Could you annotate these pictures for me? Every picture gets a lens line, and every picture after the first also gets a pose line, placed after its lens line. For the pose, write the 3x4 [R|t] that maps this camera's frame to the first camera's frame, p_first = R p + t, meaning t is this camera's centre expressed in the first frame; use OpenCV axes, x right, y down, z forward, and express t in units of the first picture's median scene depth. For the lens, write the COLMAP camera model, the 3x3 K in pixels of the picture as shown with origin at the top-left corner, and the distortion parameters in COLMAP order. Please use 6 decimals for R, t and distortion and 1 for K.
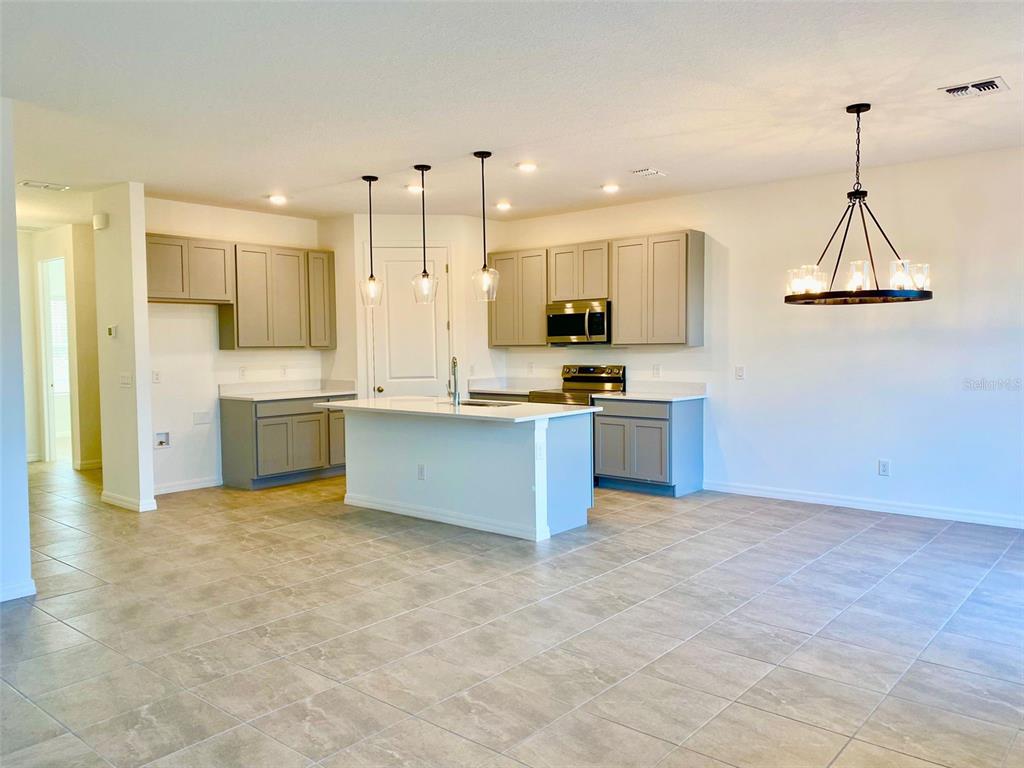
lens RADIAL K [[784.4, 0, 506.3], [0, 784.4, 385.9], [0, 0, 1]] dist [0.038837, -0.054784]
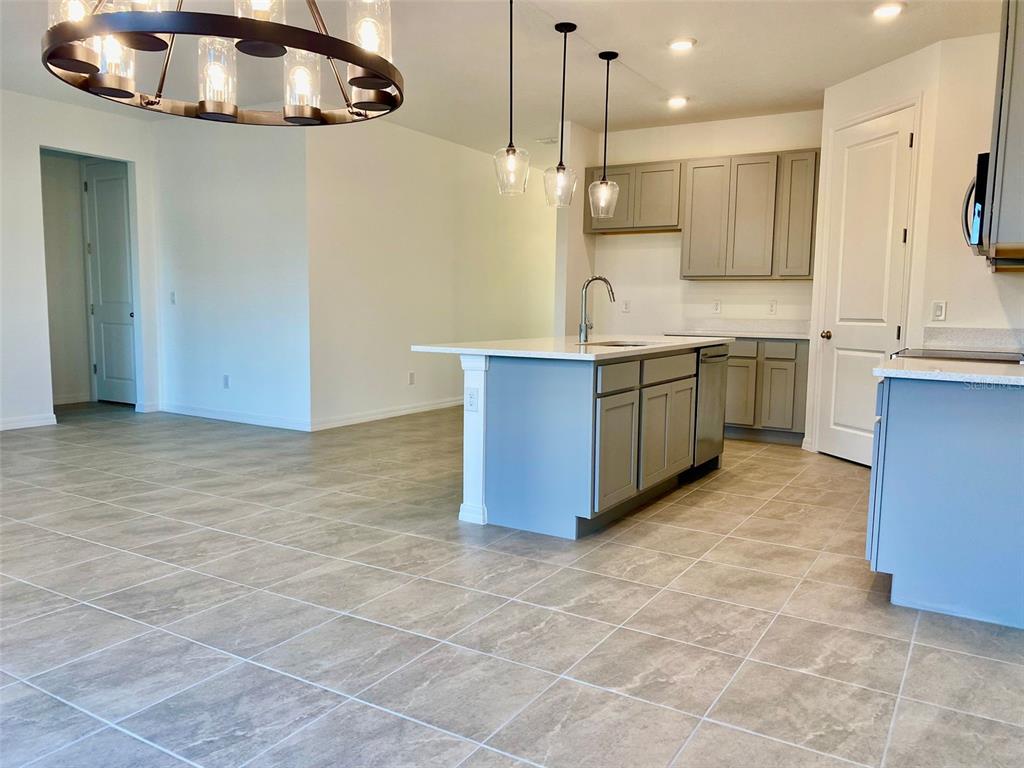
lens RADIAL K [[784.4, 0, 506.2], [0, 784.4, 379.6], [0, 0, 1]] dist [0.038837, -0.054784]
pose [[0.156894, 0.107761, -0.981719, 0.582074], [-0.072156, 0.992624, 0.097426, -0.004712], [0.984976, 0.055551, 0.163512, 0.710559]]
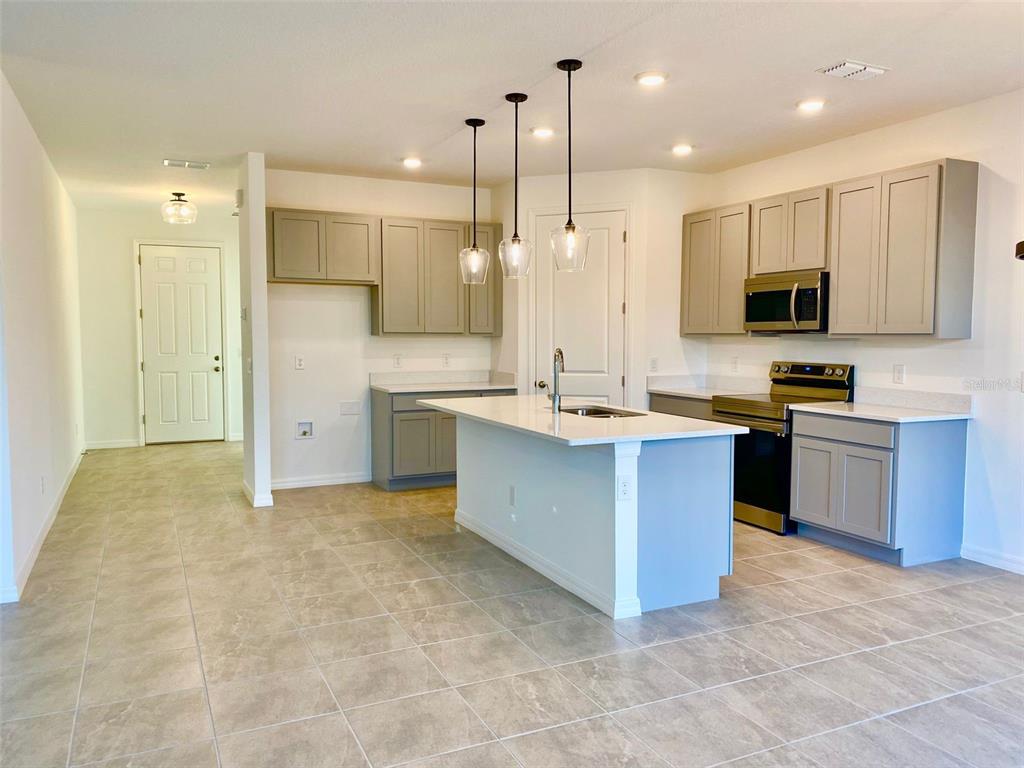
lens RADIAL K [[784.4, 0, 508.2], [0, 784.4, 383.0], [0, 0, 1]] dist [0.038837, -0.054784]
pose [[0.910703, 0.037723, -0.411335, 0.178599], [-0.032335, 0.999276, 0.020053, -0.014967], [0.411793, -0.004962, 0.911264, 0.257576]]
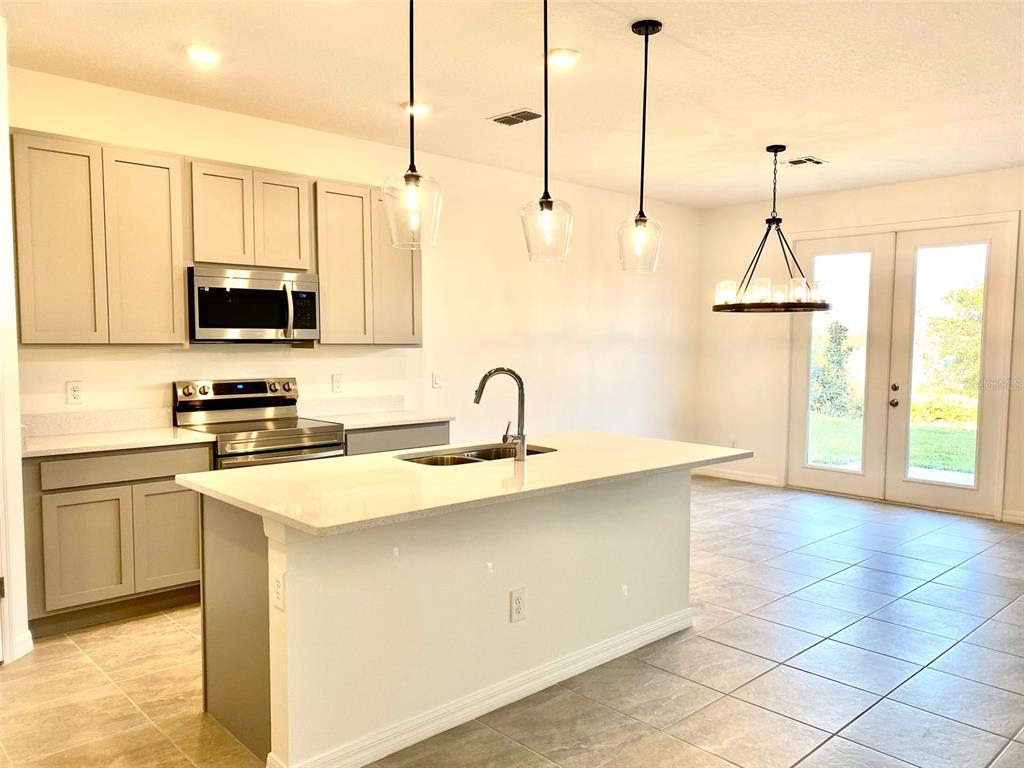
lens RADIAL K [[784.4, 0, 520.1], [0, 784.4, 387.7], [0, 0, 1]] dist [0.038837, -0.054784]
pose [[0.101384, -0.046858, 0.993743, -0.518981], [0.048203, 0.997948, 0.042138, -0.039485], [-0.993679, 0.043629, 0.103435, 0.831830]]
